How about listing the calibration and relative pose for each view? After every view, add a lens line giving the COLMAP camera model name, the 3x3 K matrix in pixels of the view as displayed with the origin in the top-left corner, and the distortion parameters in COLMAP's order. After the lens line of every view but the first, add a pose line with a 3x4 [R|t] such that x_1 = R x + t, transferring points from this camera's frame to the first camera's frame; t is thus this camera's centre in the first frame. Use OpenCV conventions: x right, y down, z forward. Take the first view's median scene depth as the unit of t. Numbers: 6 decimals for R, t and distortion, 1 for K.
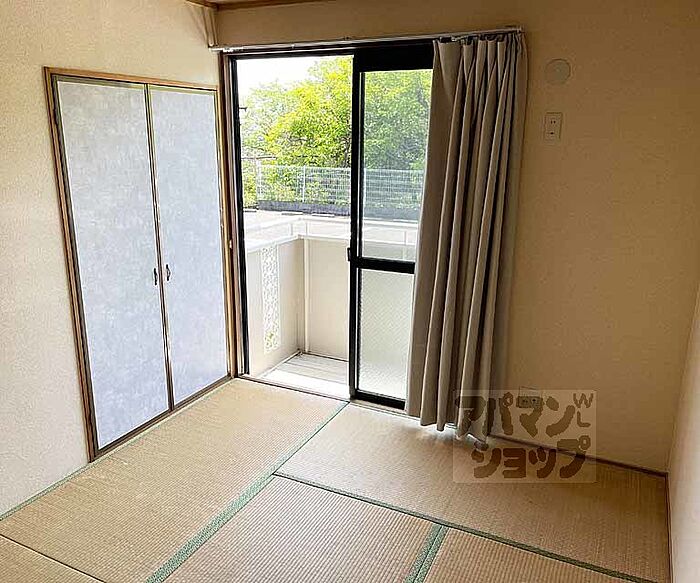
lens RADIAL K [[586.4, 0, 353.8], [0, 586.4, 291.1], [0, 0, 1]] dist [0.078511, -0.089331]
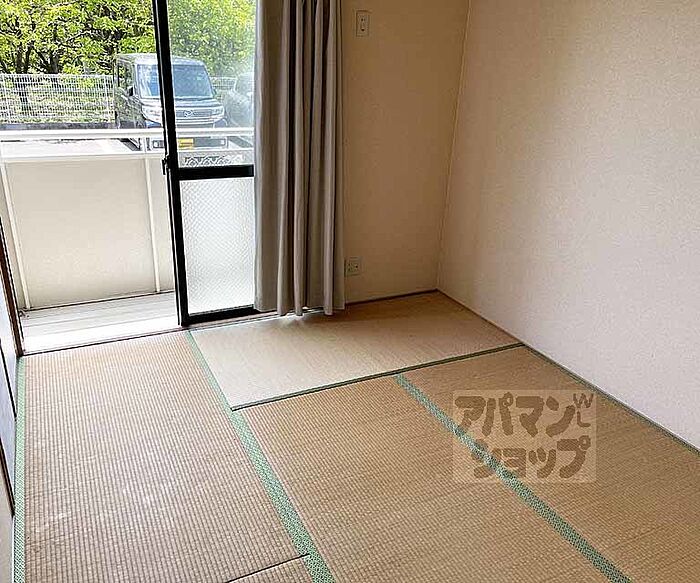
lens RADIAL K [[586.4, 0, 353.8], [0, 586.4, 291.1], [0, 0, 1]] dist [0.078511, -0.089331]
pose [[0.599073, -0.287897, 0.747146, -0.551316], [0.161304, 0.957385, 0.239572, -0.051346], [-0.784278, -0.023004, 0.619983, 0.233249]]
